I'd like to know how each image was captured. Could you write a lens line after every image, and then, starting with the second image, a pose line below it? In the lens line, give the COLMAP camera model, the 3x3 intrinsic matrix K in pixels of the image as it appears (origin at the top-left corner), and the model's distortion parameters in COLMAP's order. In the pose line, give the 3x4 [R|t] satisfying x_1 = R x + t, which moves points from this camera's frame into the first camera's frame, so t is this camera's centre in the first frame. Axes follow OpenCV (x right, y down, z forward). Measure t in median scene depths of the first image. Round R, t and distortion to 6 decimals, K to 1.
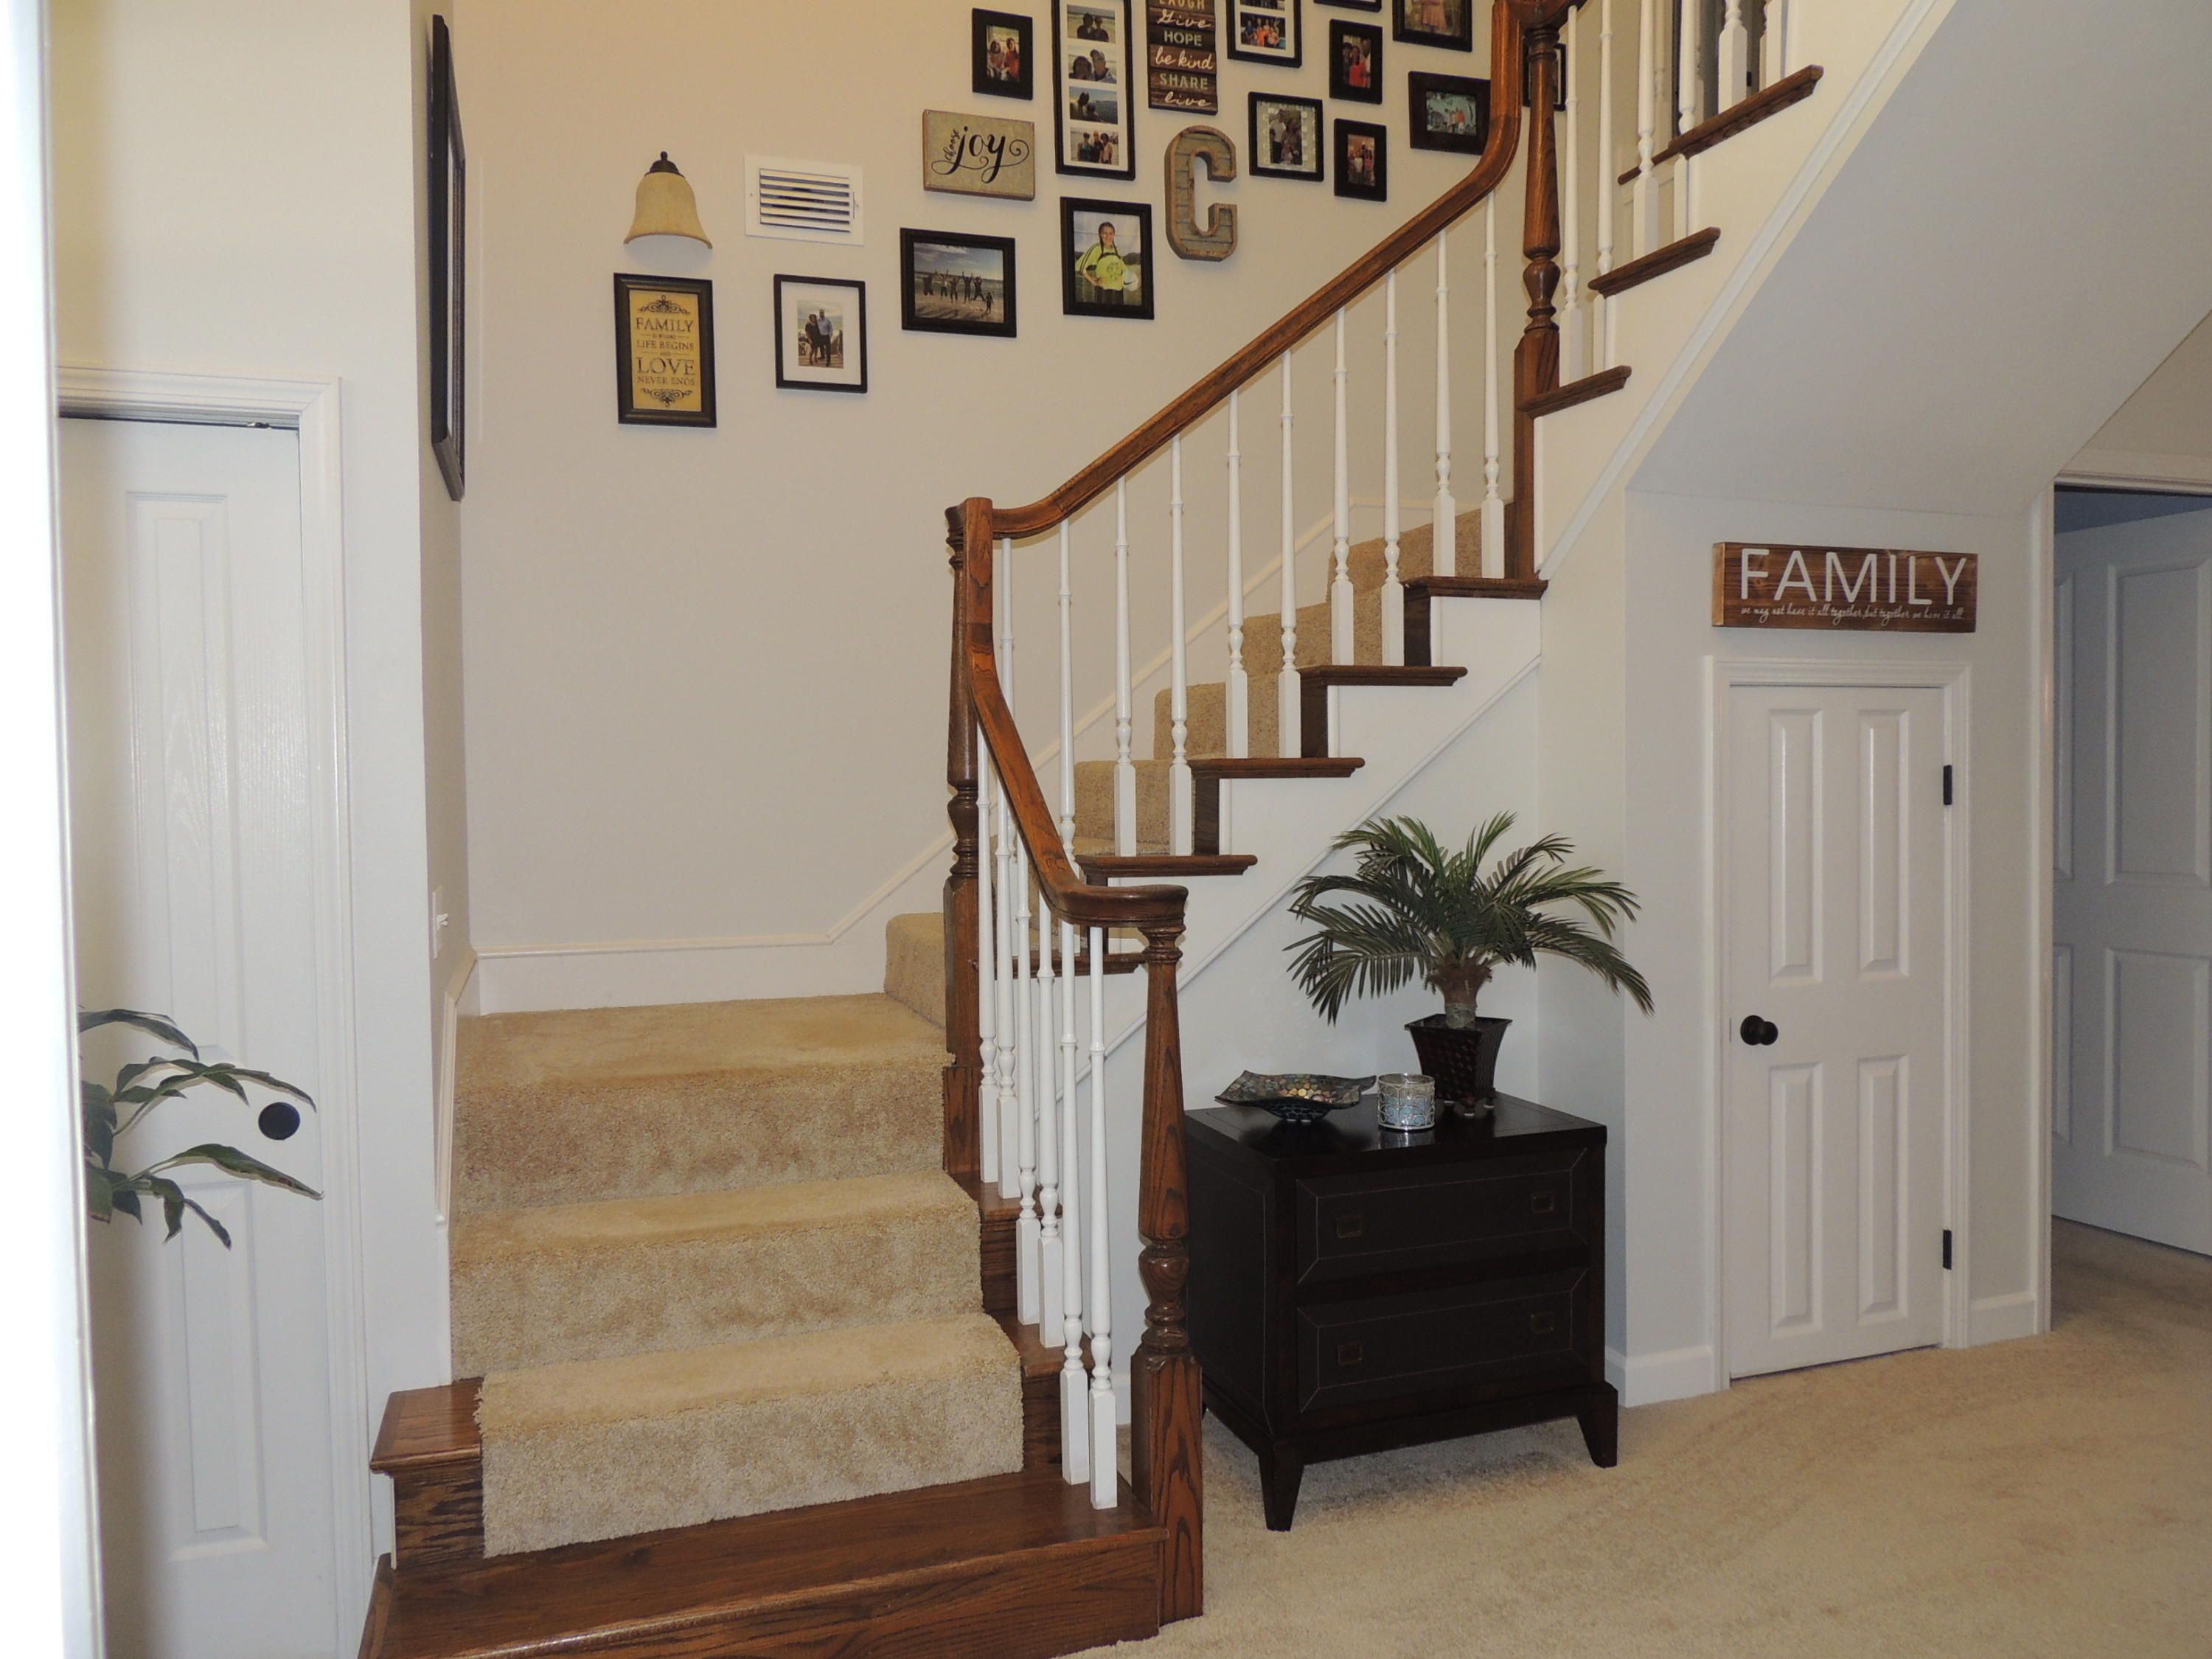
lens RADIAL K [[1597.1, 0, 1109.6], [0, 1597.1, 822.9], [0, 0, 1]] dist [-0.007769, 0.004252]
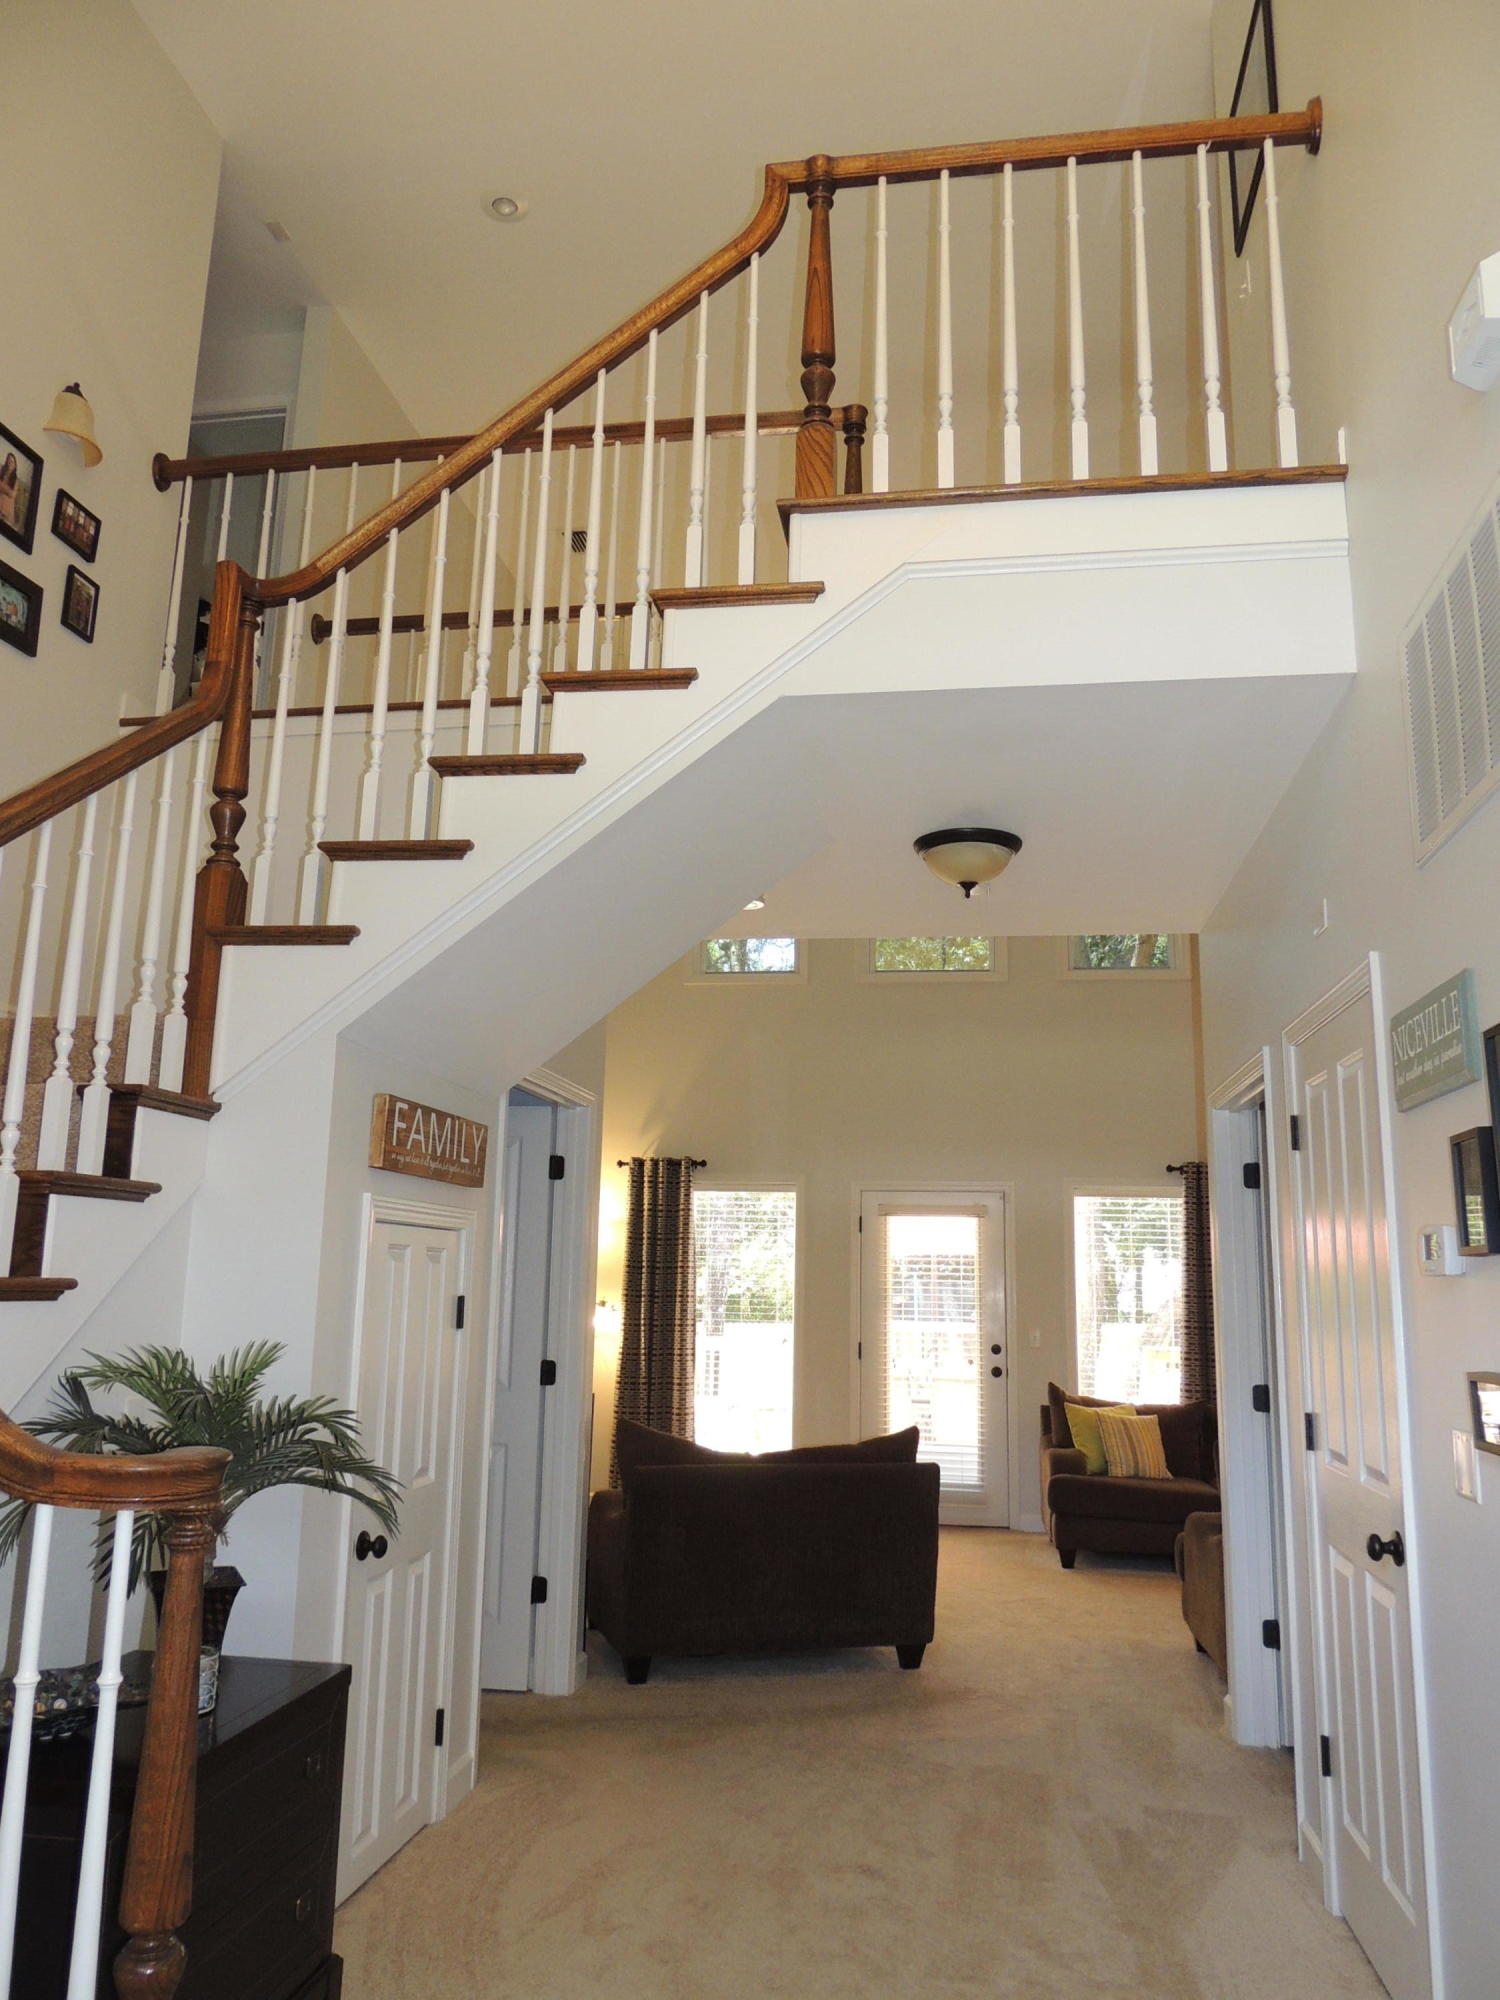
lens RADIAL K [[1444.1, 0, 751.9], [0, 1444.1, 992.0], [0, 0, 1]] dist [-0.007769, 0.004252]
pose [[0.487263, 0.194985, 0.851208, -0.356446], [-0.002373, 0.975045, -0.221994, -0.018460], [-0.873252, 0.106149, 0.475566, 0.263074]]
